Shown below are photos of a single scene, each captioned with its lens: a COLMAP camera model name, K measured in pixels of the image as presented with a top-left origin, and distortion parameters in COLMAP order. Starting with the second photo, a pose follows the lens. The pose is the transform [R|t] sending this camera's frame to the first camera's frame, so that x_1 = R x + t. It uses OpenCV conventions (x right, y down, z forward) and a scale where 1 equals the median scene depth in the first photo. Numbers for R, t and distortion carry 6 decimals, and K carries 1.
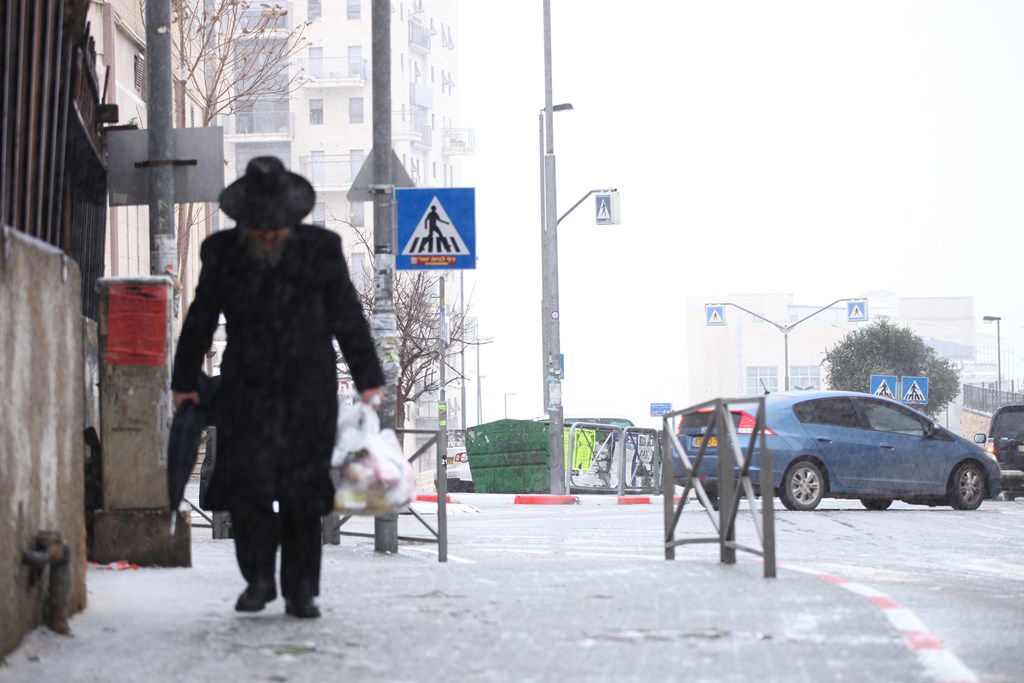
lens RADIAL K [[2971.5, 0, 515.2], [0, 2971.5, 340.0], [0, 0, 1]] dist [0.123746, 0.000000]
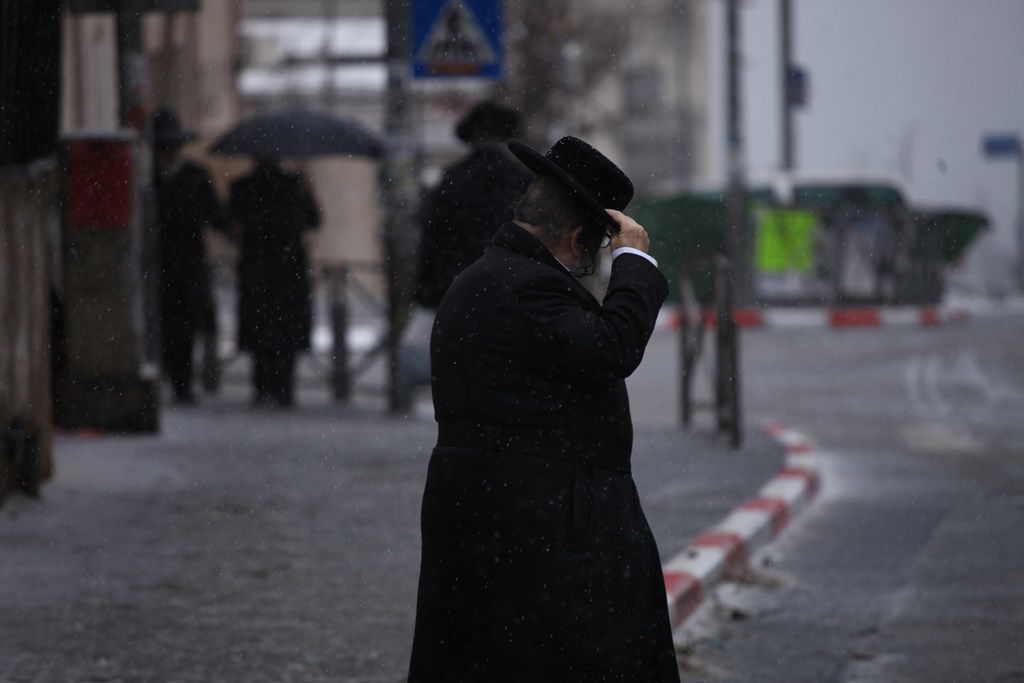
lens RADIAL K [[5589.9, 0, 509.6], [0, 5589.9, 344.7], [0, 0, 1]] dist [2.412025, 0.000000]
pose [[0.998189, -0.003489, -0.060055, 0.163616], [0.007424, 0.997830, 0.065424, -0.103203], [0.059696, -0.065752, 0.996049, -1.172426]]
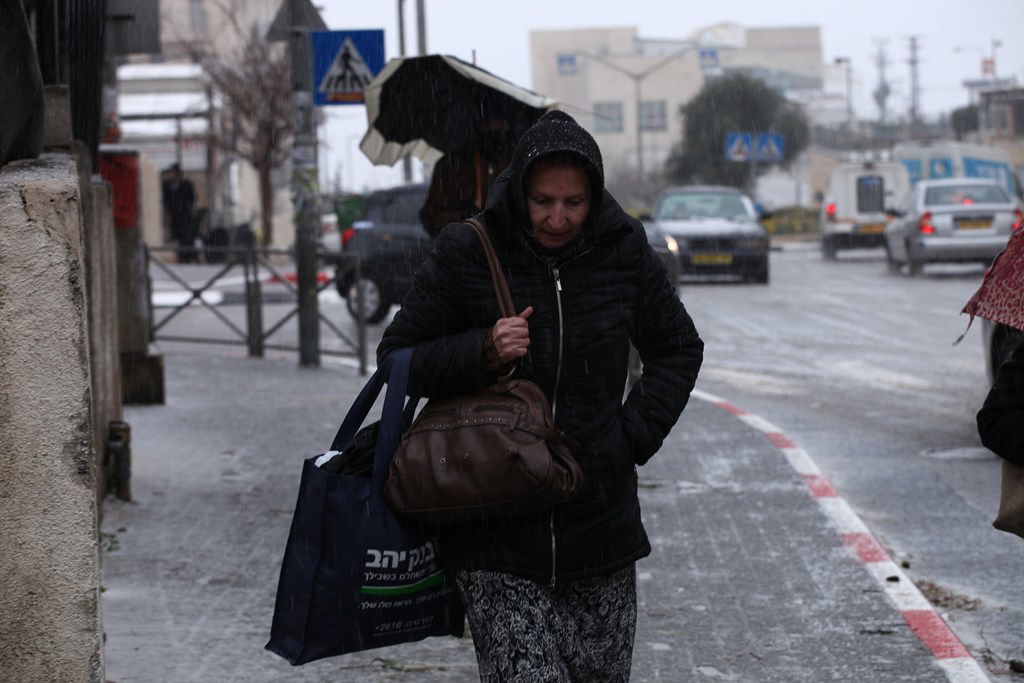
lens RADIAL K [[2971.5, 0, 511.1], [0, 2971.5, 341.8], [0, 0, 1]] dist [0.123746, 0.000000]
pose [[0.998663, -0.022045, 0.046758, -0.039798], [0.018047, 0.996279, 0.084272, -0.054550], [-0.048442, -0.083315, 0.995345, -0.181403]]
